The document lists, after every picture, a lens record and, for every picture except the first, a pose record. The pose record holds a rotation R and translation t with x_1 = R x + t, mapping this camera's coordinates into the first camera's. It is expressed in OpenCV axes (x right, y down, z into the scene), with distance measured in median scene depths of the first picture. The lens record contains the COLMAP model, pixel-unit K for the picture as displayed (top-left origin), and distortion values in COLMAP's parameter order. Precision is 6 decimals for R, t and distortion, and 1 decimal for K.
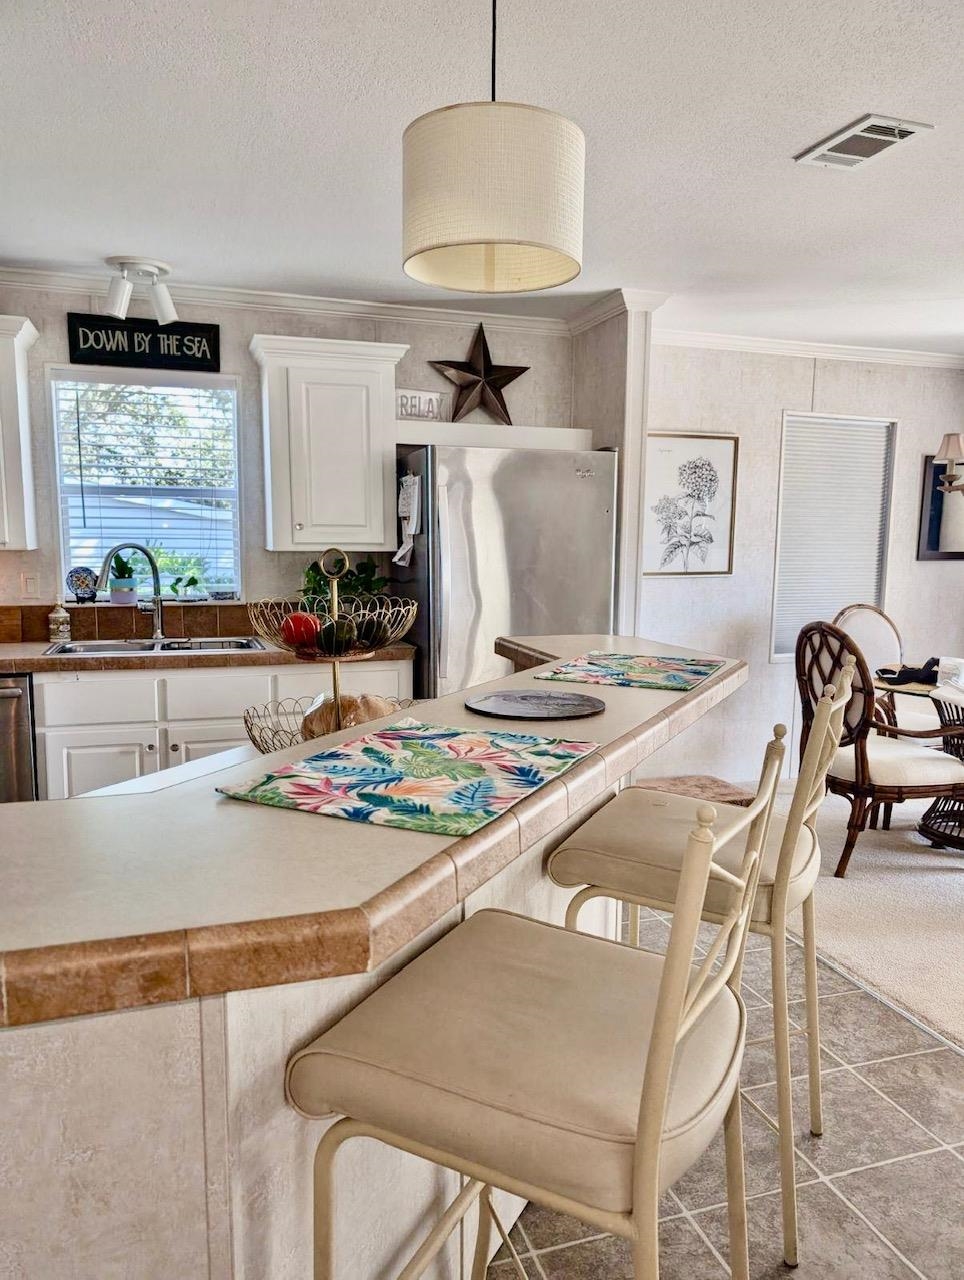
lens RADIAL K [[908.6, 0, 482.3], [0, 908.6, 648.3], [0, 0, 1]] dist [0.008112, 0.004153]
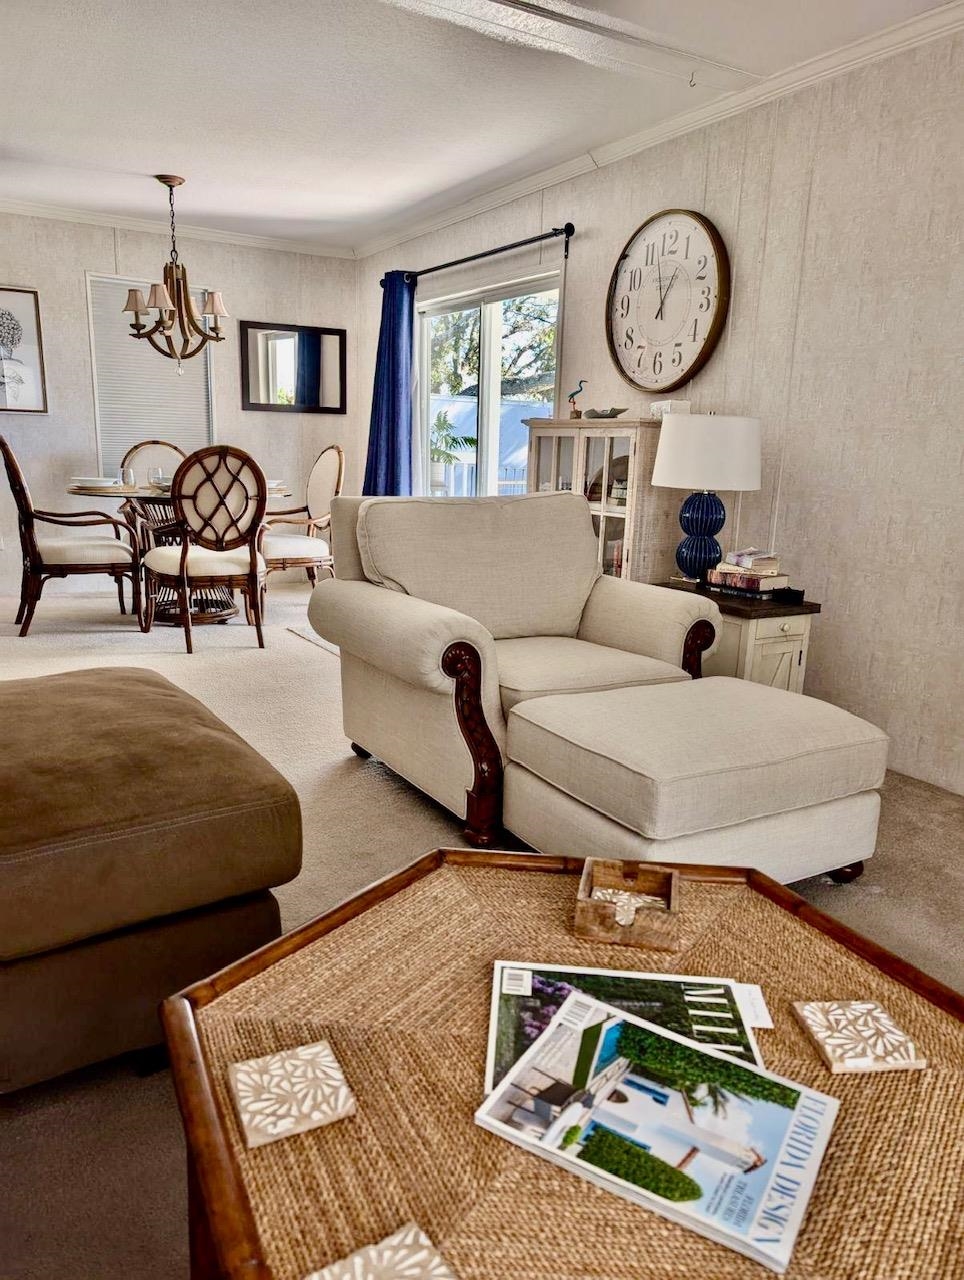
lens RADIAL K [[908.6, 0, 486.8], [0, 908.6, 644.6], [0, 0, 1]] dist [0.008112, 0.004153]
pose [[0.977525, -0.025434, 0.209280, 0.696380], [0.005135, 0.995274, 0.096971, 0.127721], [-0.210758, -0.093717, 0.973036, -0.356564]]
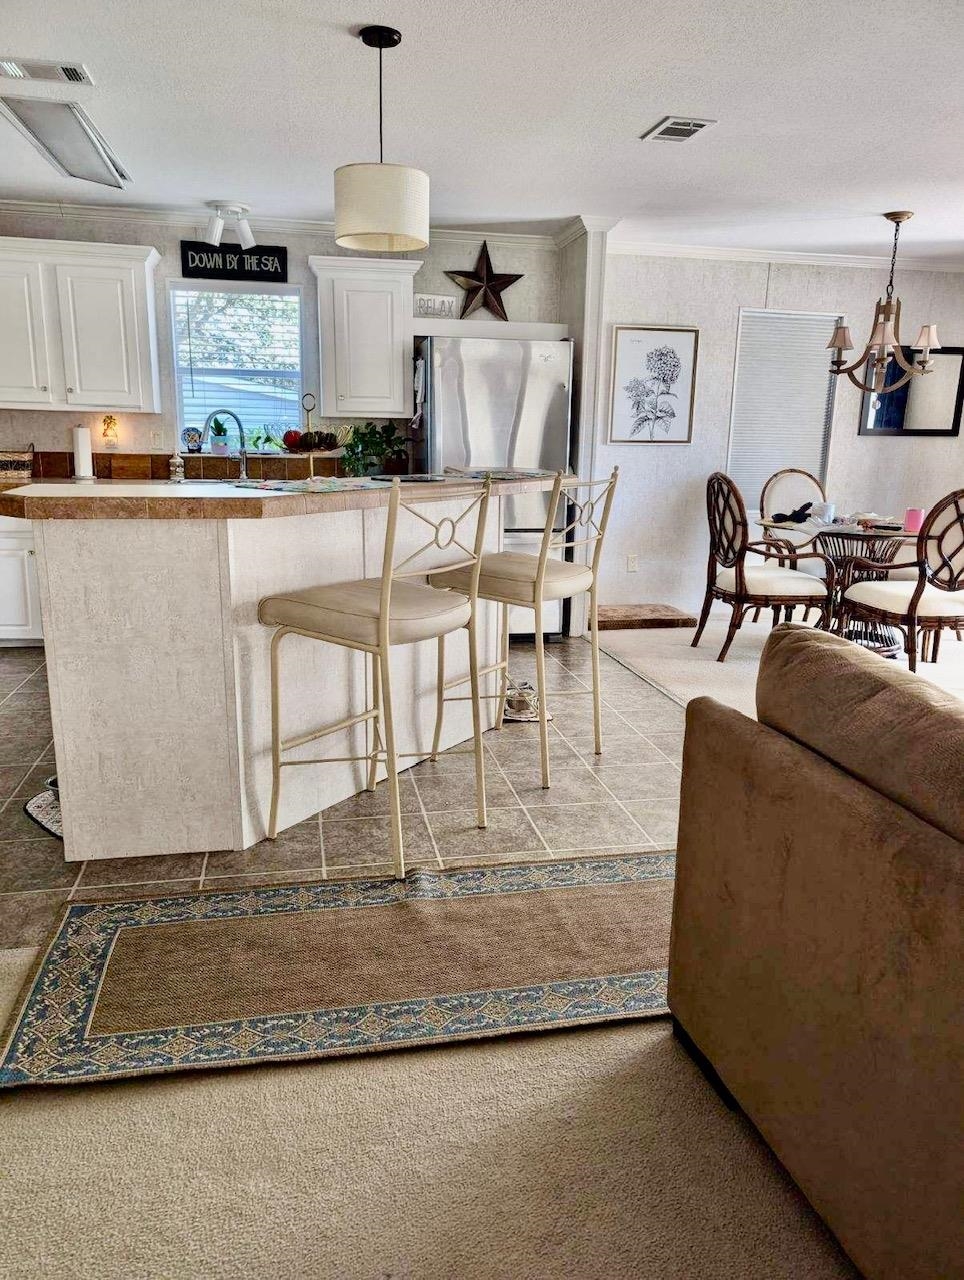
lens RADIAL K [[908.6, 0, 474.6], [0, 908.6, 634.4], [0, 0, 1]] dist [0.008112, 0.004153]
pose [[0.991327, 0.038743, -0.125577, 0.178779], [-0.026512, 0.994868, 0.097645, 0.079231], [0.128716, -0.093469, 0.987267, -0.354048]]
